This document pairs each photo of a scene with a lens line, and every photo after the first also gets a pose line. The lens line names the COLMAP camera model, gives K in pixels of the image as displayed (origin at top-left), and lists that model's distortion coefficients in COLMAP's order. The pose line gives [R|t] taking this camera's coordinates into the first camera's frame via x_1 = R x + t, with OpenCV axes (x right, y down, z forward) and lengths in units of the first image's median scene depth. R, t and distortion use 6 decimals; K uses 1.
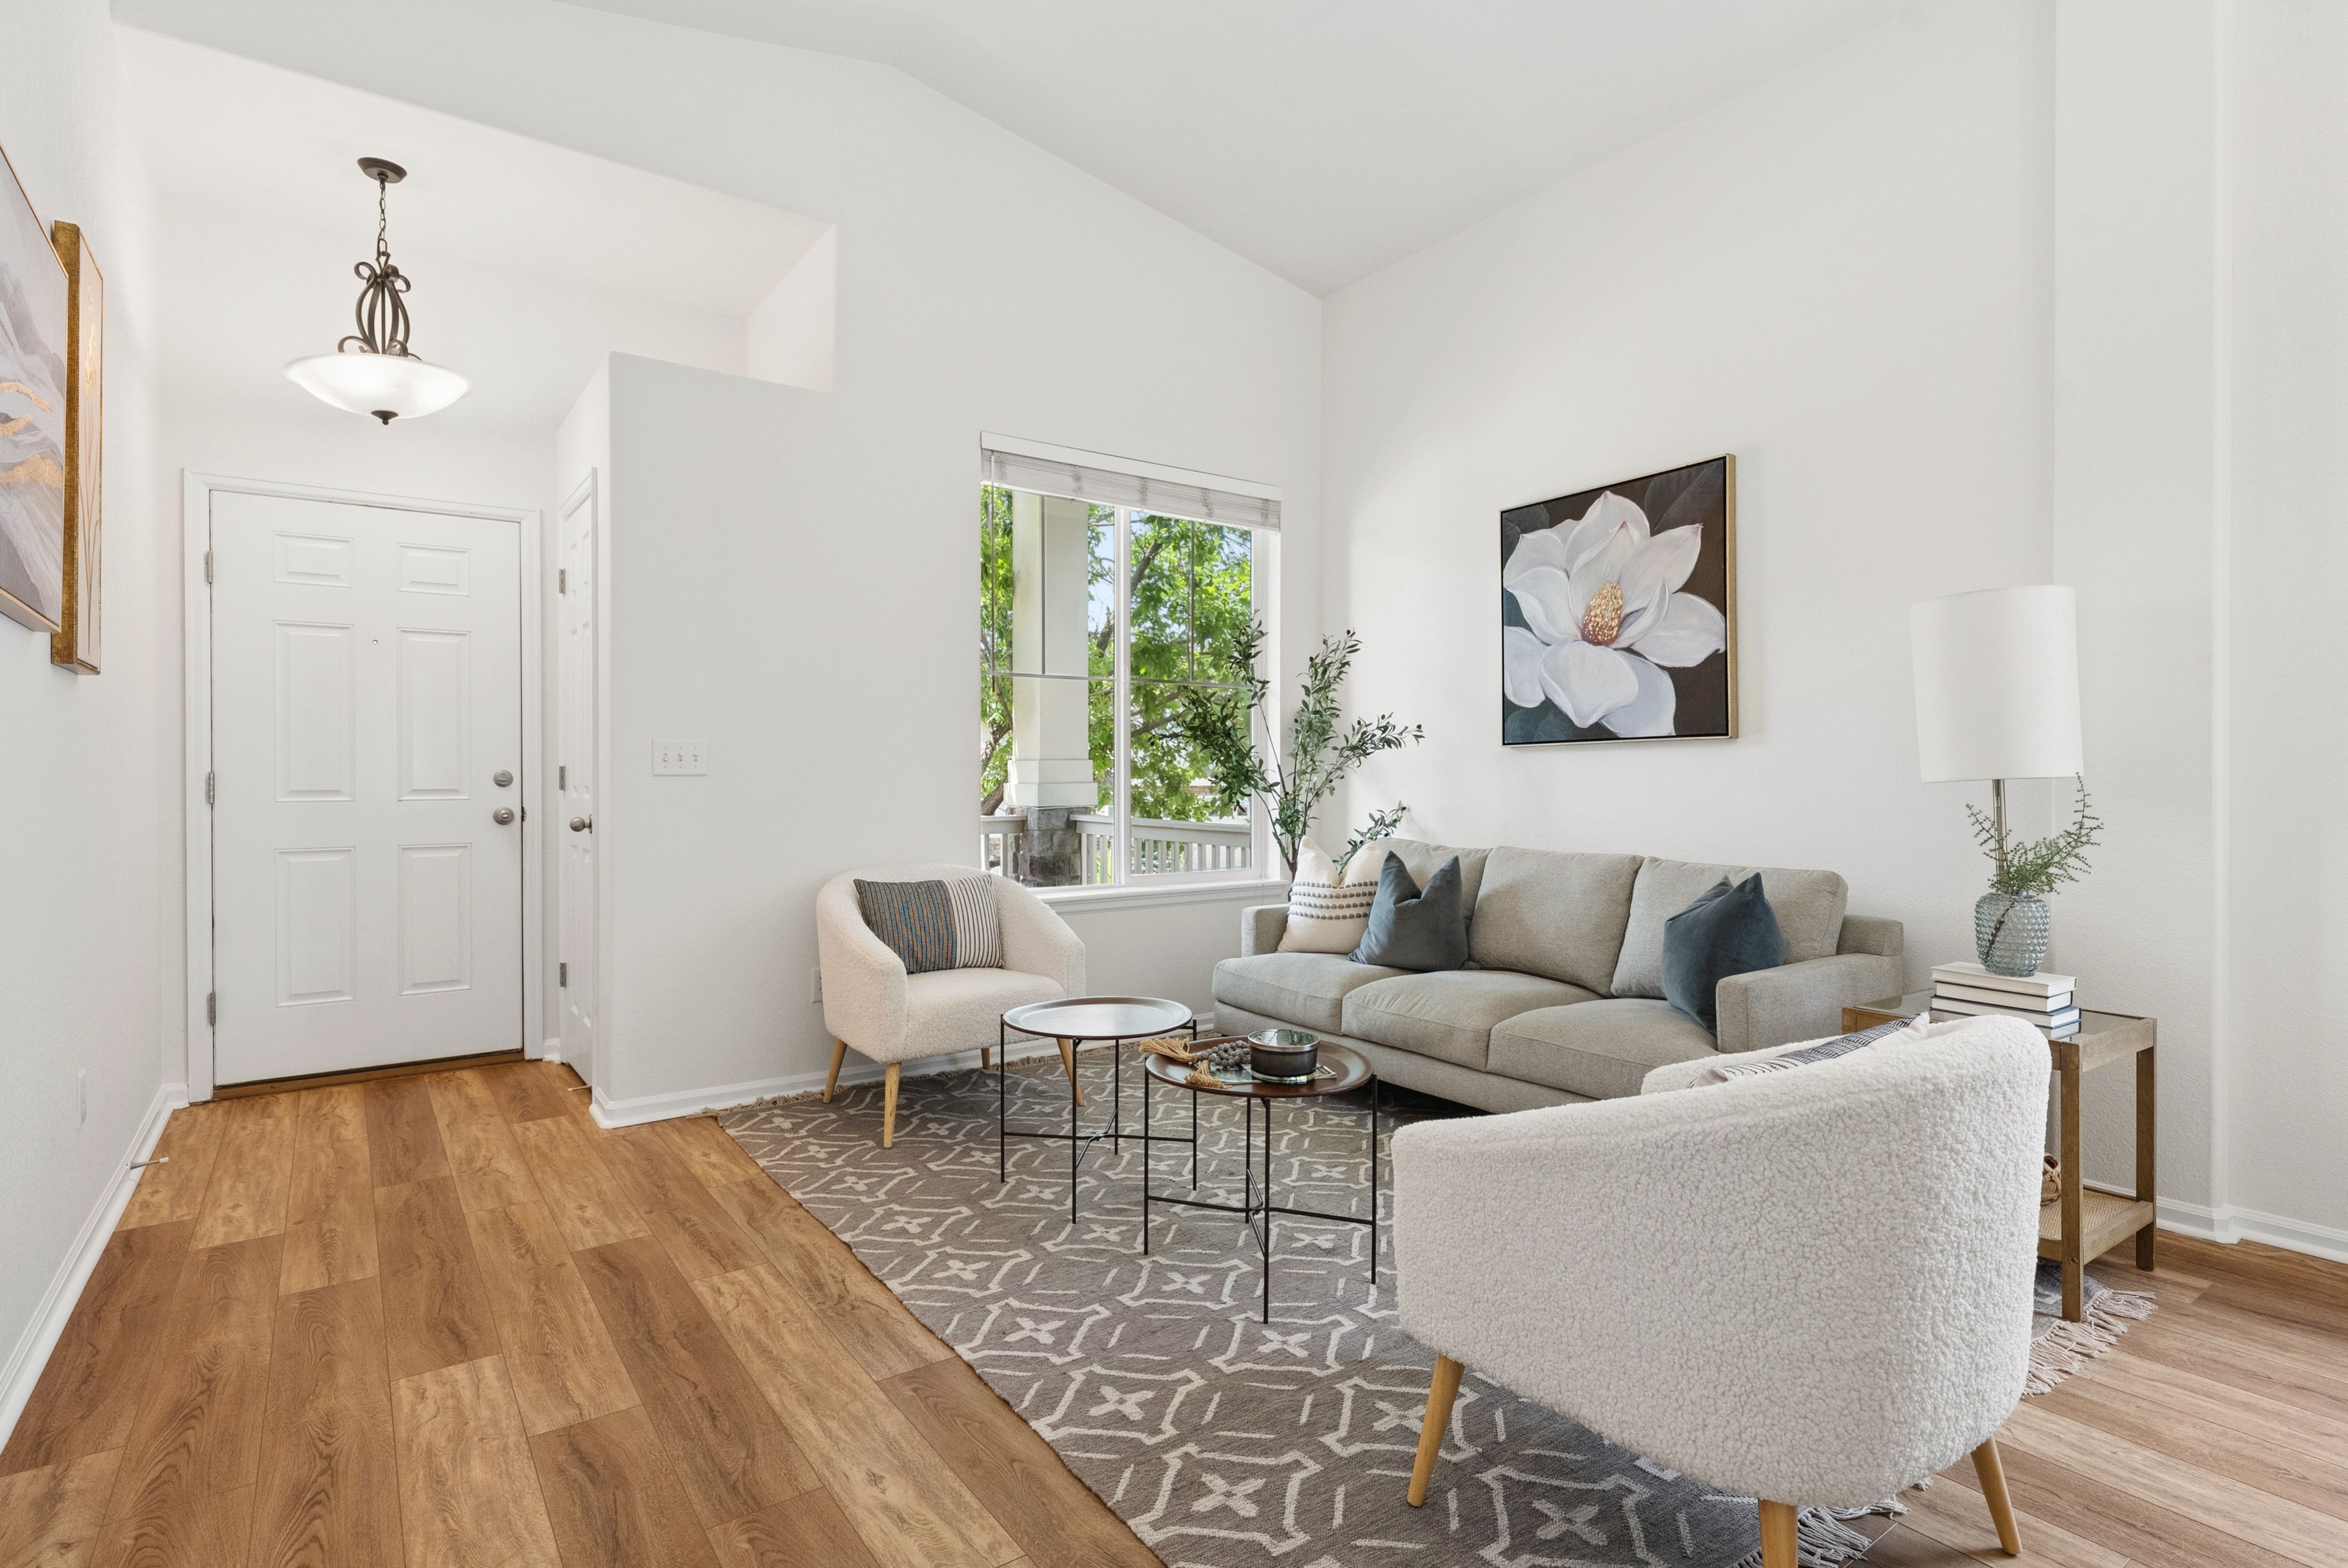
lens RADIAL K [[1155.5, 0, 1171.8], [0, 1155.5, 782.7], [0, 0, 1]] dist [0.002453, -0.000175]
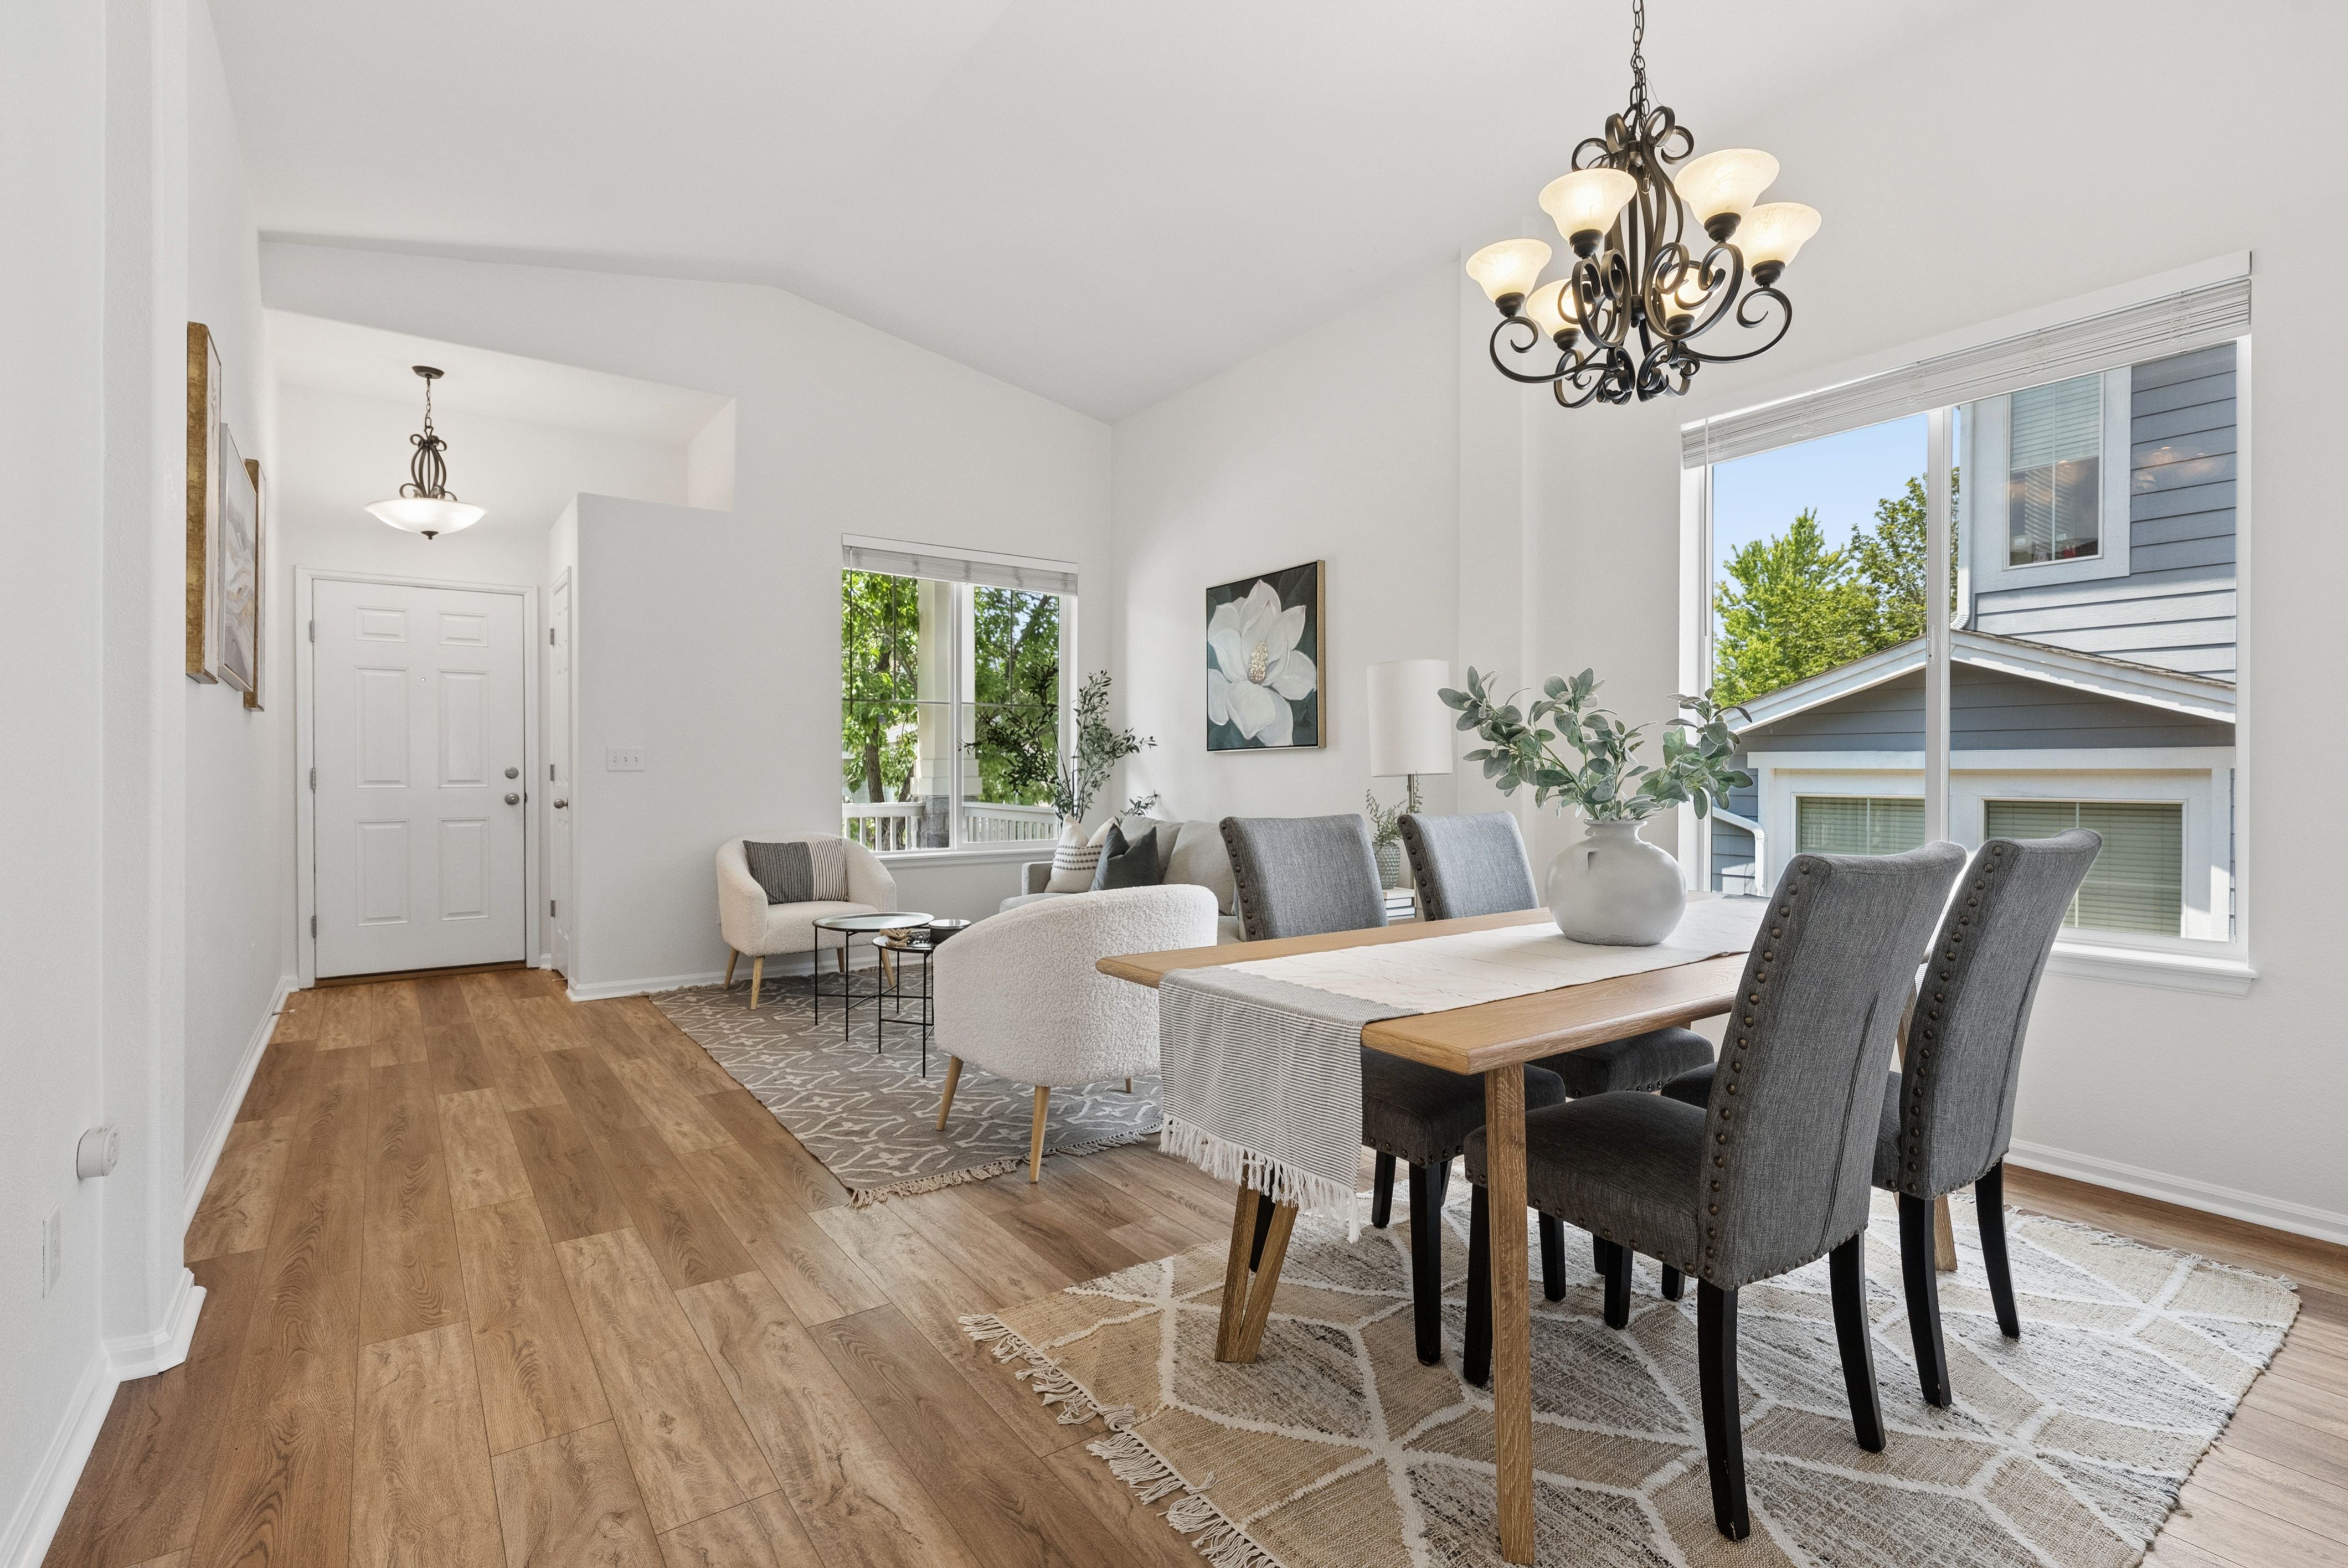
lens RADIAL K [[1095.3, 0, 1179.7], [0, 1095.3, 784.3], [0, 0, 1]] dist [-0.002567, 0.001146]
pose [[0.999984, 0.002247, 0.005164, 0.285169], [-0.002271, 0.999987, 0.004488, 0.003306], [-0.005154, -0.004499, 0.999977, -0.424506]]
